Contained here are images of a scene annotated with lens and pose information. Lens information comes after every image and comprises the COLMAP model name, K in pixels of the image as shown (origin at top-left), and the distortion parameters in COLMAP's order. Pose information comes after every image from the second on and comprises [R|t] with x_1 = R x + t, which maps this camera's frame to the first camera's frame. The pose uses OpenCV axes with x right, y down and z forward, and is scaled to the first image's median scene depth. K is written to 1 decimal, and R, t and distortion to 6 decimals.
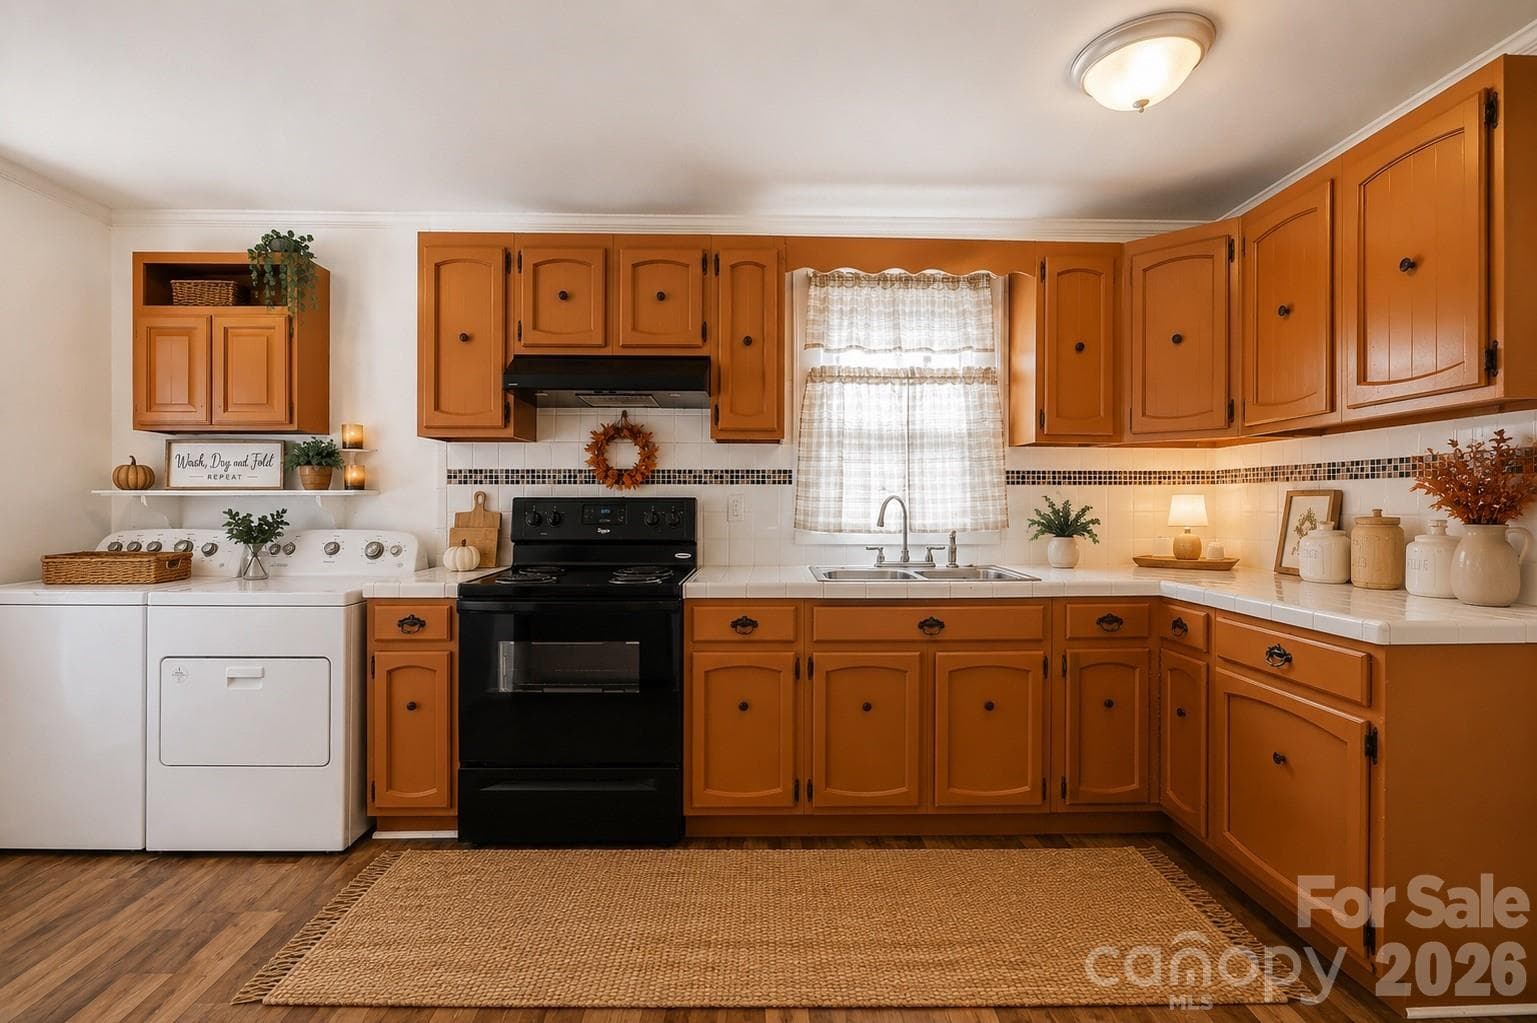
lens RADIAL K [[677.6, 0, 770.6], [0, 677.6, 498.5], [0, 0, 1]] dist [0.000400, -0.000019]
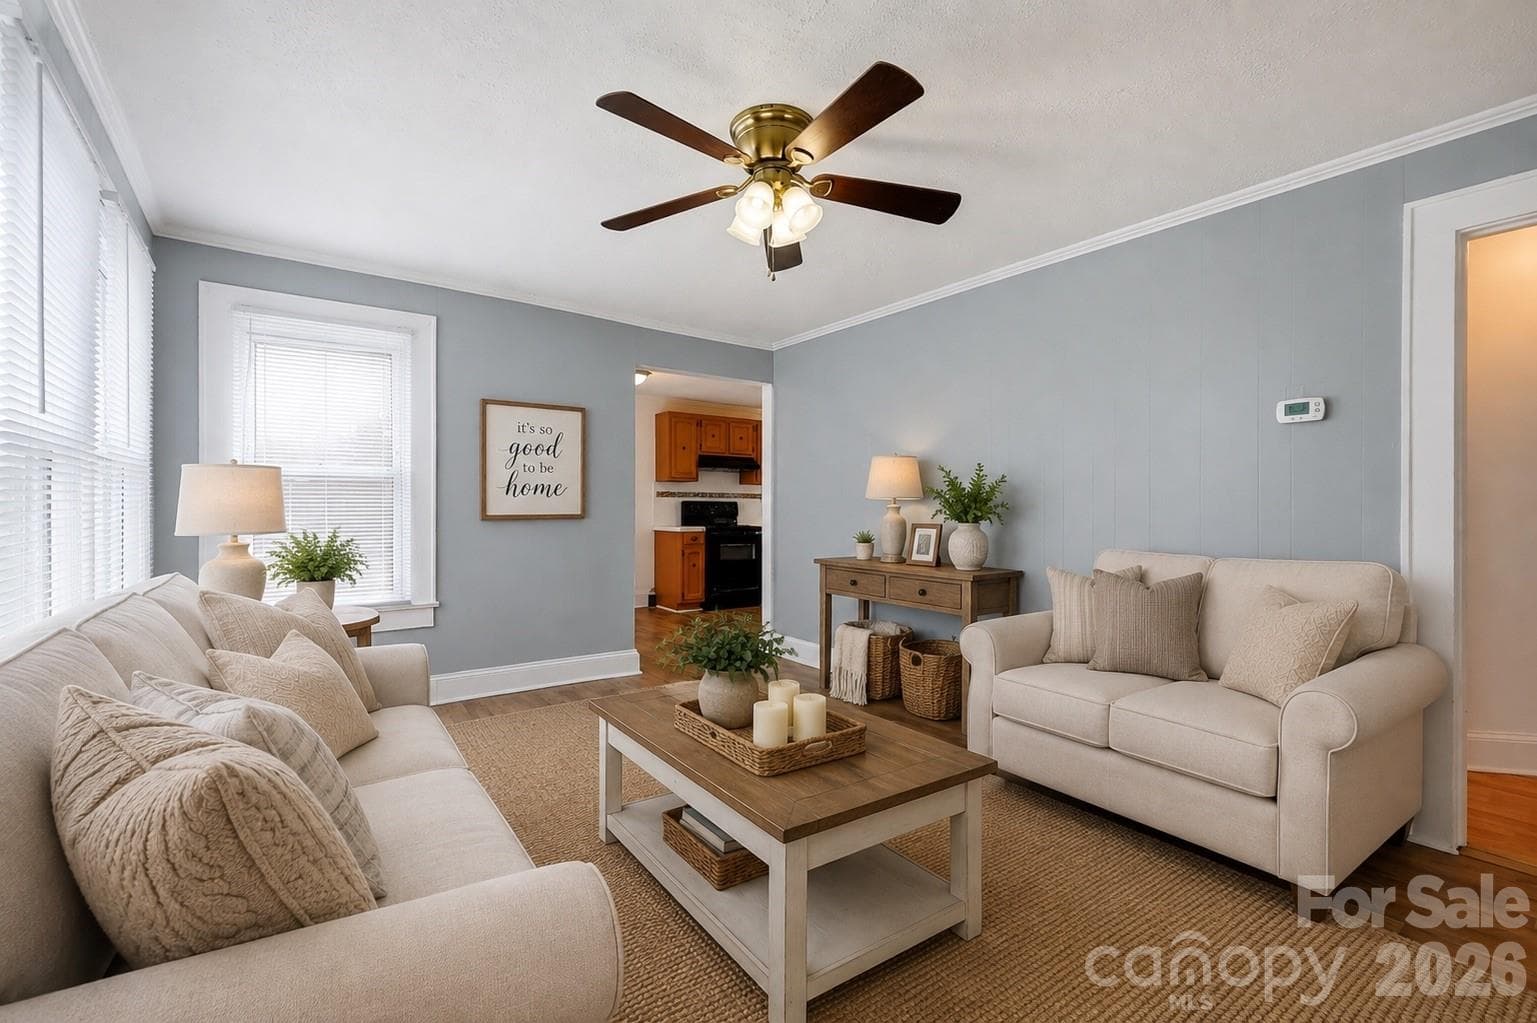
lens RADIAL K [[696.4, 0, 763.3], [0, 696.4, 508.6], [0, 0, 1]] dist [0.000187, 0.000243]
pose [[0.821677, 0.000998, 0.569952, -1.824989], [-0.001301, 0.999999, 0.000125, 0.026343], [-0.569951, -0.000844, 0.821678, -1.633479]]
